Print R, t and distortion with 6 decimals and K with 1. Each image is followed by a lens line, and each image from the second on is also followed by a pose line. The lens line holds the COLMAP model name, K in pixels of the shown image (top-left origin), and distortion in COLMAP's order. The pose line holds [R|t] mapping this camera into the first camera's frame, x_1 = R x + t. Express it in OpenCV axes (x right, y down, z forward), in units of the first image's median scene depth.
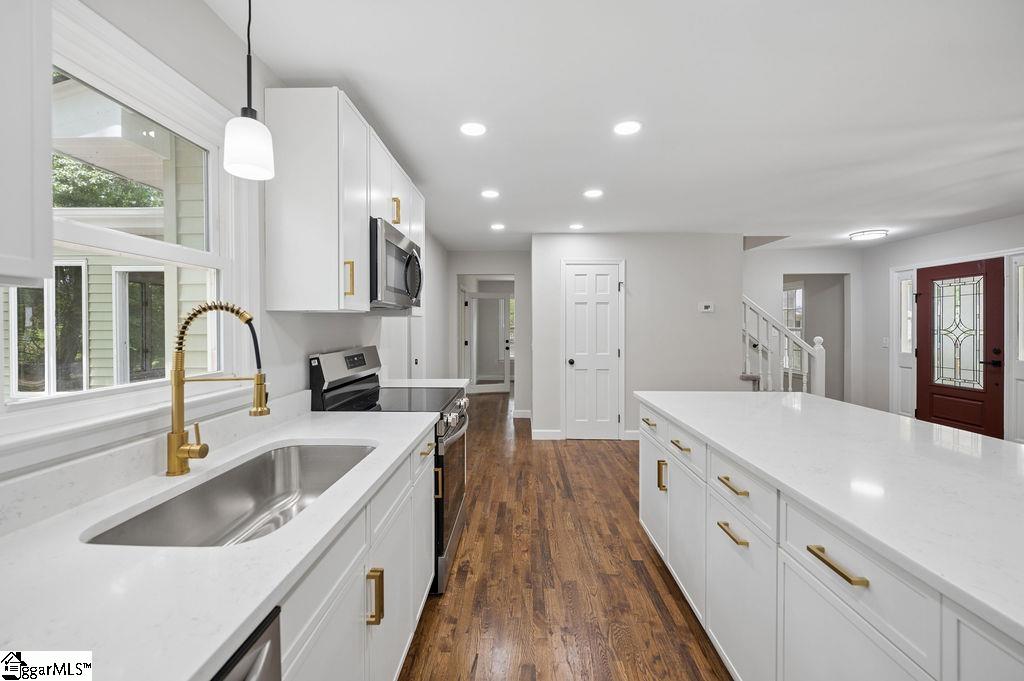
lens RADIAL K [[407.4, 0, 514.0], [0, 407.4, 331.1], [0, 0, 1]] dist [-0.006435, 0.001055]
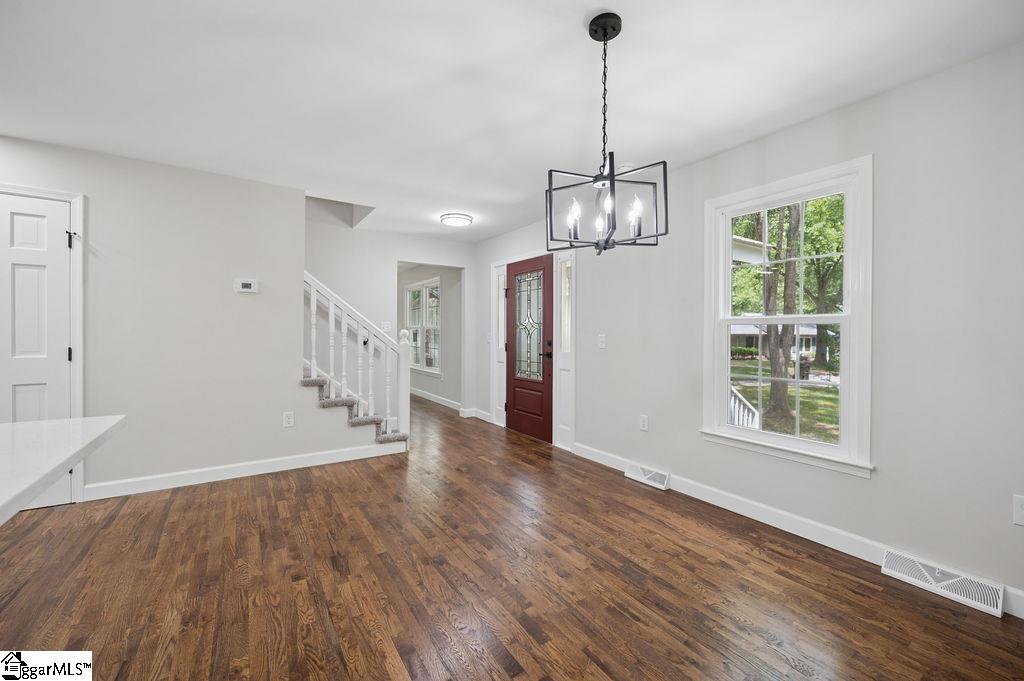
lens RADIAL K [[407.4, 0, 508.4], [0, 407.4, 335.8], [0, 0, 1]] dist [-0.006435, 0.001055]
pose [[0.823522, 0.000896, 0.567283, 0.445497], [-0.000115, 0.999999, -0.001411, 0.028291], [-0.567284, 0.001097, 0.823522, 0.170566]]
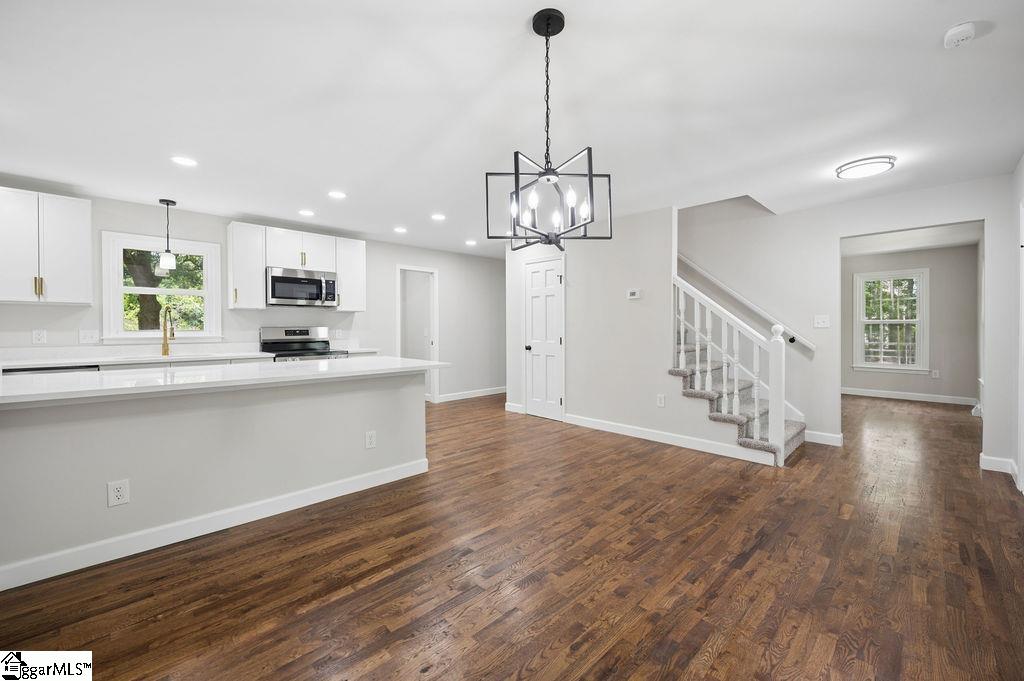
lens RADIAL K [[407.4, 0, 515.3], [0, 407.4, 334.3], [0, 0, 1]] dist [-0.006435, 0.001055]
pose [[0.718628, 0.009661, -0.695327, 0.924133], [-0.005934, 0.999952, 0.007760, 0.027980], [0.695369, -0.001451, 0.718651, 0.139876]]
